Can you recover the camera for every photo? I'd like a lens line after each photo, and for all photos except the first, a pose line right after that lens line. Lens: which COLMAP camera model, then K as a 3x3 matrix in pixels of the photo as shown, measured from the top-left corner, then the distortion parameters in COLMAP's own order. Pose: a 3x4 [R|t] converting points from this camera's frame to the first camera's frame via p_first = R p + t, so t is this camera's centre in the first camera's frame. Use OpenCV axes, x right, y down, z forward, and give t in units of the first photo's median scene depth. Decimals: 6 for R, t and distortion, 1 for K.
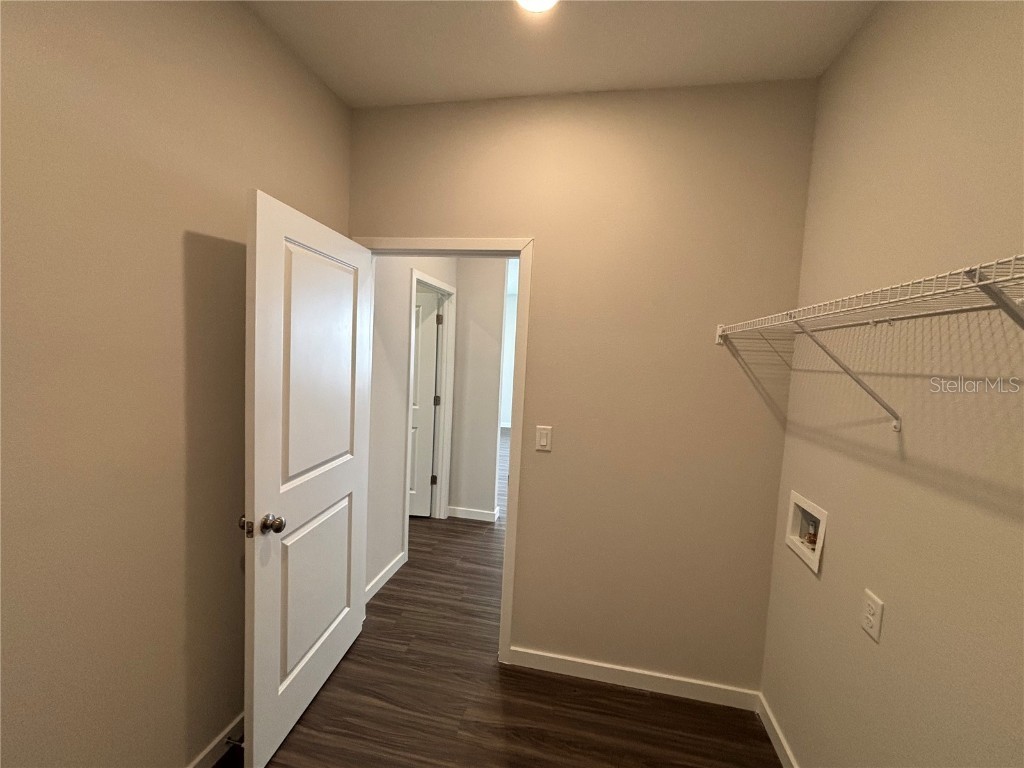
lens RADIAL K [[414.8, 0, 513.8], [0, 414.8, 380.4], [0, 0, 1]] dist [0.000891, 0.000461]
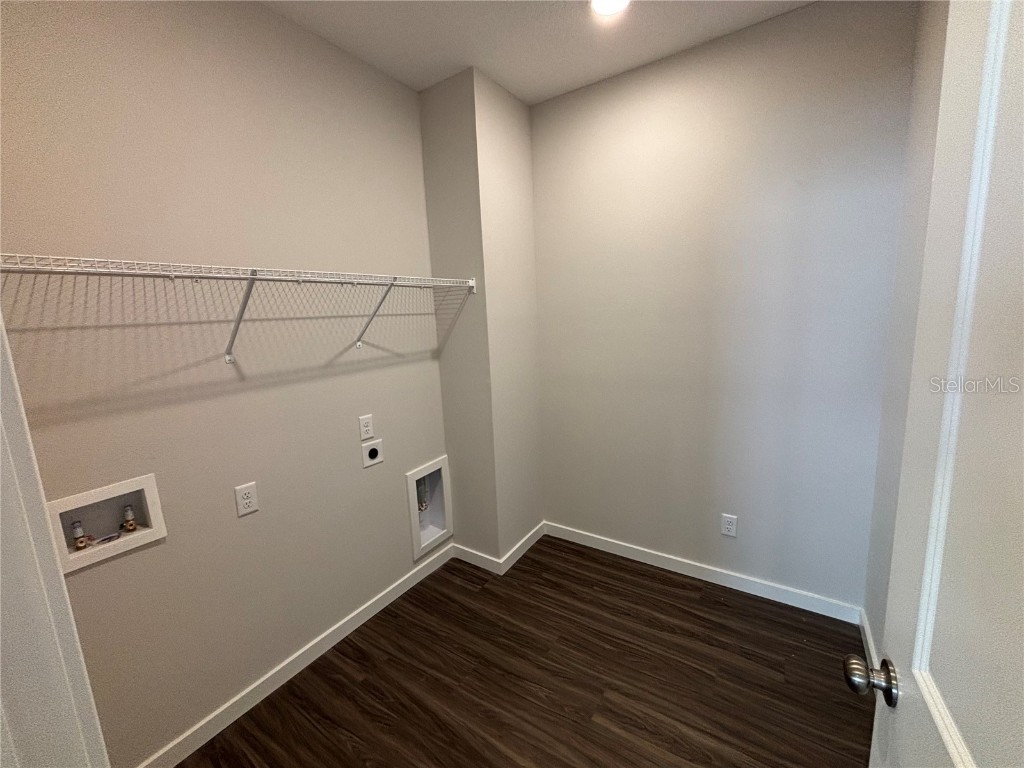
lens RADIAL K [[414.8, 0, 513.8], [0, 414.8, 380.4], [0, 0, 1]] dist [0.000891, 0.000461]
pose [[-0.924843, -0.069264, 0.373989, -0.455271], [0.024625, 0.970311, 0.240603, -0.128896], [-0.379550, 0.231729, -0.895680, 1.901267]]
